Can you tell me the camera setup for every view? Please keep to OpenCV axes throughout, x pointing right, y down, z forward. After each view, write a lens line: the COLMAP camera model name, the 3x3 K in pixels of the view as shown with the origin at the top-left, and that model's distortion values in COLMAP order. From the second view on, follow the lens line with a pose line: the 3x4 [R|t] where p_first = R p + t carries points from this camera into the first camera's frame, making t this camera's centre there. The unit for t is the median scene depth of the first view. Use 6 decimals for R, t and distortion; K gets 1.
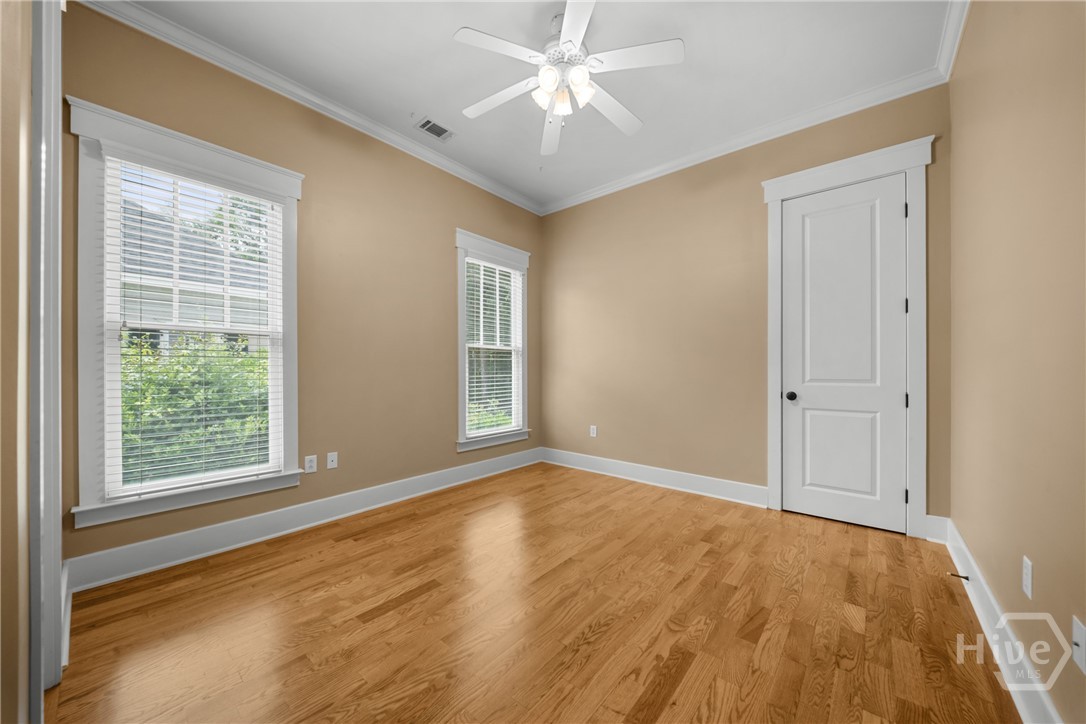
lens RADIAL K [[380.9, 0, 539.9], [0, 380.9, 366.0], [0, 0, 1]] dist [0.000893, -0.001446]
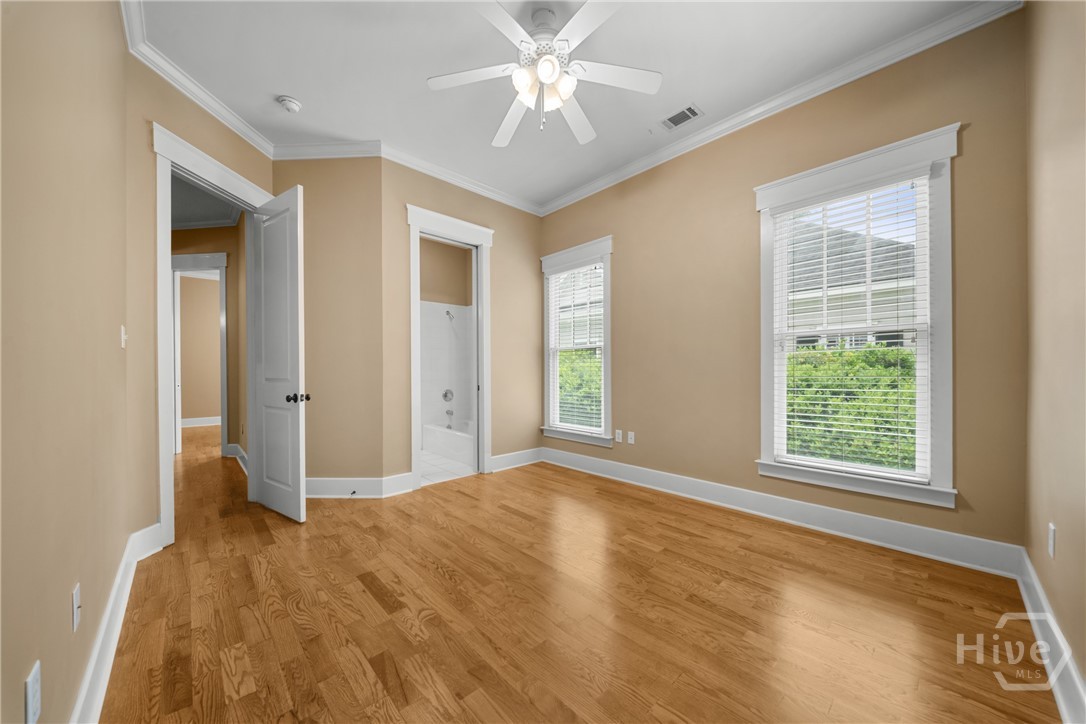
lens RADIAL K [[380.9, 0, 547.1], [0, 380.9, 371.9], [0, 0, 1]] dist [0.000893, -0.001446]
pose [[-0.093014, 0.008747, -0.995626, 1.116241], [0.011020, 0.999909, 0.007756, 0.007243], [0.995604, -0.010250, -0.093102, 1.172578]]
